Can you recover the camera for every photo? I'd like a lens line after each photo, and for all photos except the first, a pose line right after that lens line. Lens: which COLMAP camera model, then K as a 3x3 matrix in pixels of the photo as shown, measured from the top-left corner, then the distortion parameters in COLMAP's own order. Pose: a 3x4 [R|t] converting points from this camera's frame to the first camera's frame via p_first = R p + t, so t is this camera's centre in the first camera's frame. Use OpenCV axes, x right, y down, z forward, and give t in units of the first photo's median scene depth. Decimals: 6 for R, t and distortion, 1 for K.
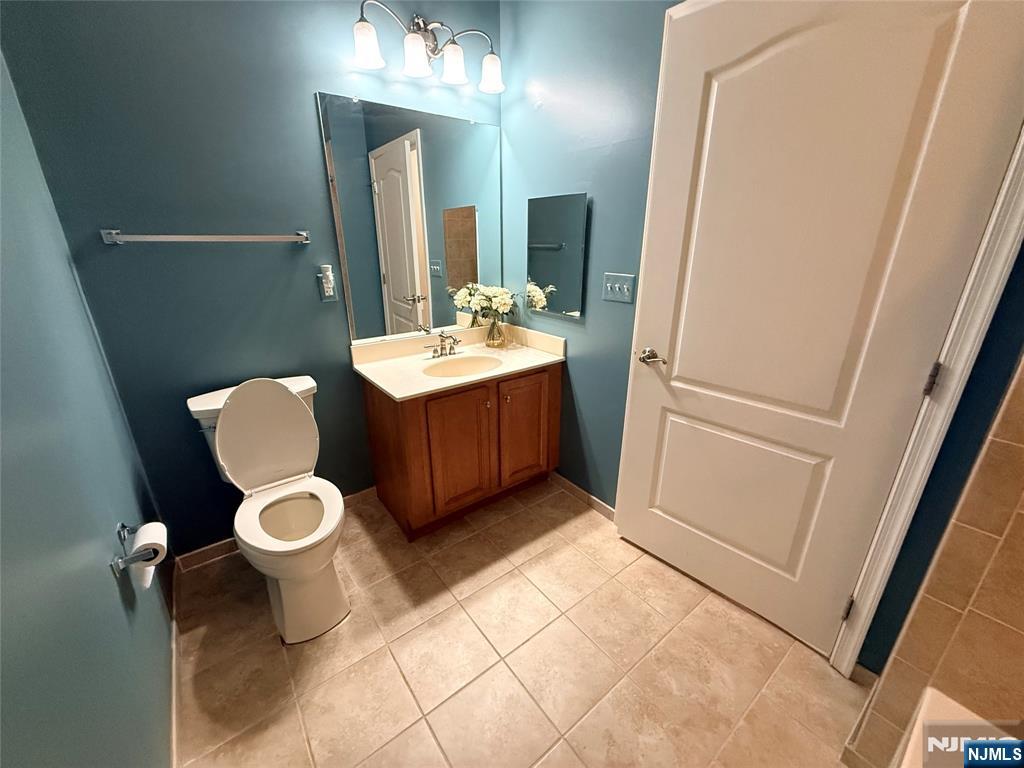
lens RADIAL K [[410.3, 0, 512.5], [0, 410.3, 386.2], [0, 0, 1]] dist [-0.000513, -0.000149]
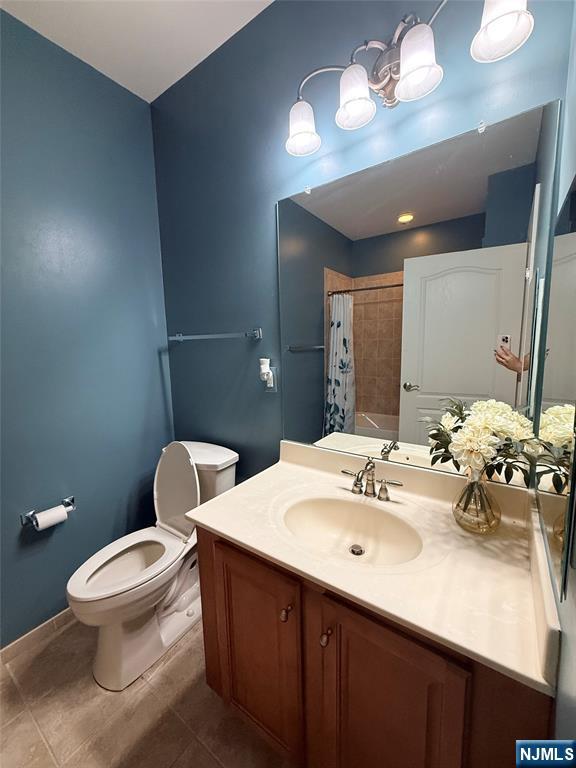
lens RADIAL K [[307.8, 0, 288.0], [0, 307.8, 384.0], [0, 0, 1]] dist [-0.000513, -0.000149]
pose [[0.306821, 0.124663, -0.943568, 0.289460], [-0.301429, 0.953080, 0.027904, -0.261675], [0.902774, 0.275857, 0.330003, 0.780782]]
